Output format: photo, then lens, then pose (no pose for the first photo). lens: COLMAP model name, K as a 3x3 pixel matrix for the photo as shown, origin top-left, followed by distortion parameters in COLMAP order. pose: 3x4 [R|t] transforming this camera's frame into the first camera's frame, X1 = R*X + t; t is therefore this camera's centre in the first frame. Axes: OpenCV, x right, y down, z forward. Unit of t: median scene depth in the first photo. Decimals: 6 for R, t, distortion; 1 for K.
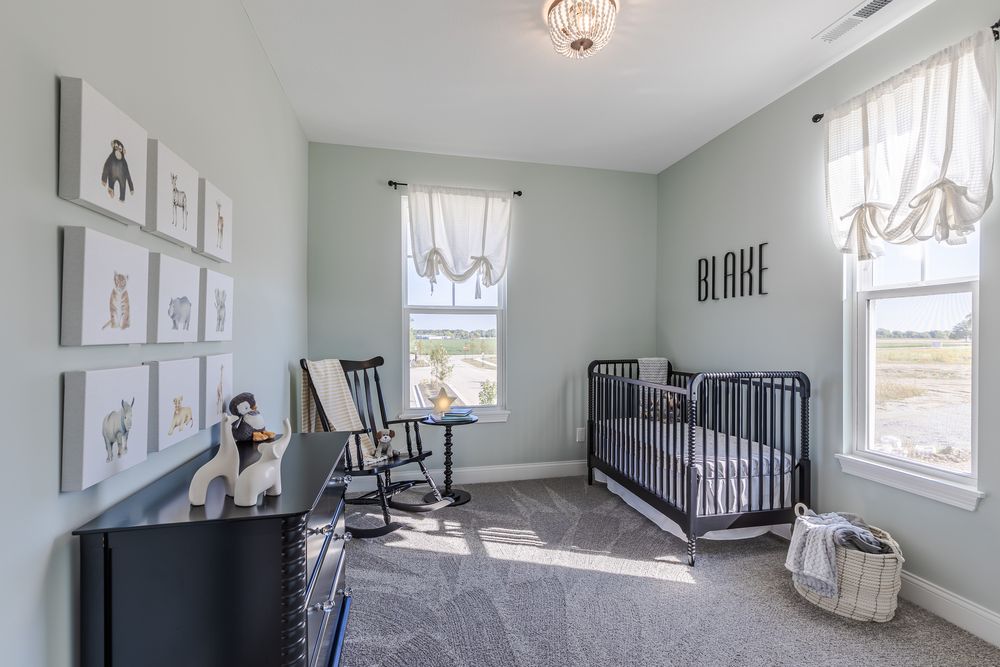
lens RADIAL K [[453.9, 0, 500.8], [0, 453.9, 336.2], [0, 0, 1]] dist [0.011562, -0.001546]
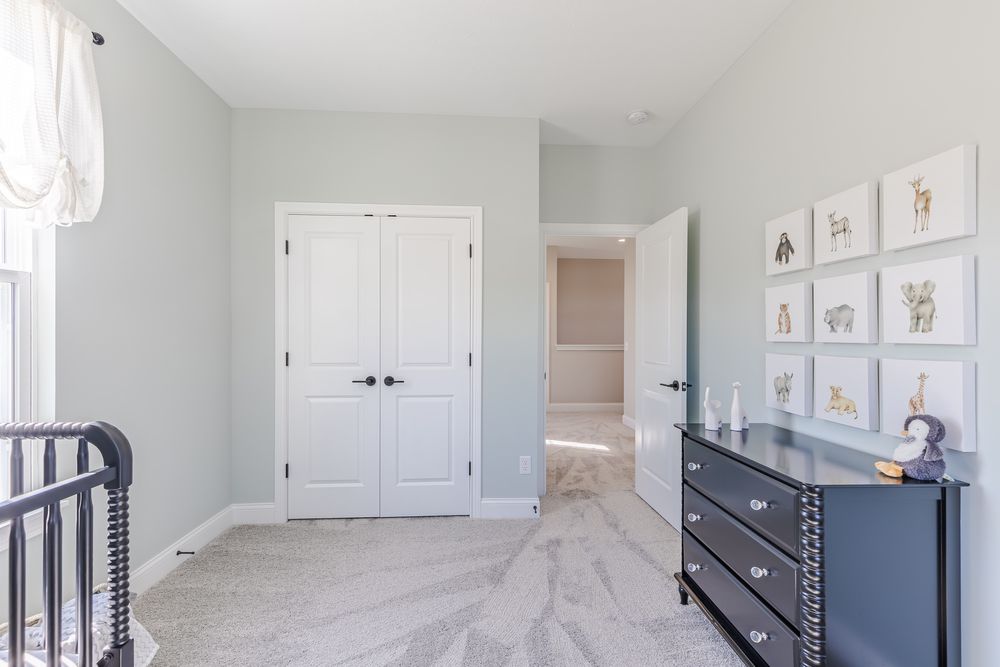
lens RADIAL K [[453.9, 0, 499.9], [0, 453.9, 340.8], [0, 0, 1]] dist [0.011562, -0.001546]
pose [[-0.985902, -0.004028, 0.167274, -0.005482], [-0.002383, 0.999947, 0.010032, -0.002382], [-0.167305, 0.009492, -0.985859, 2.980455]]
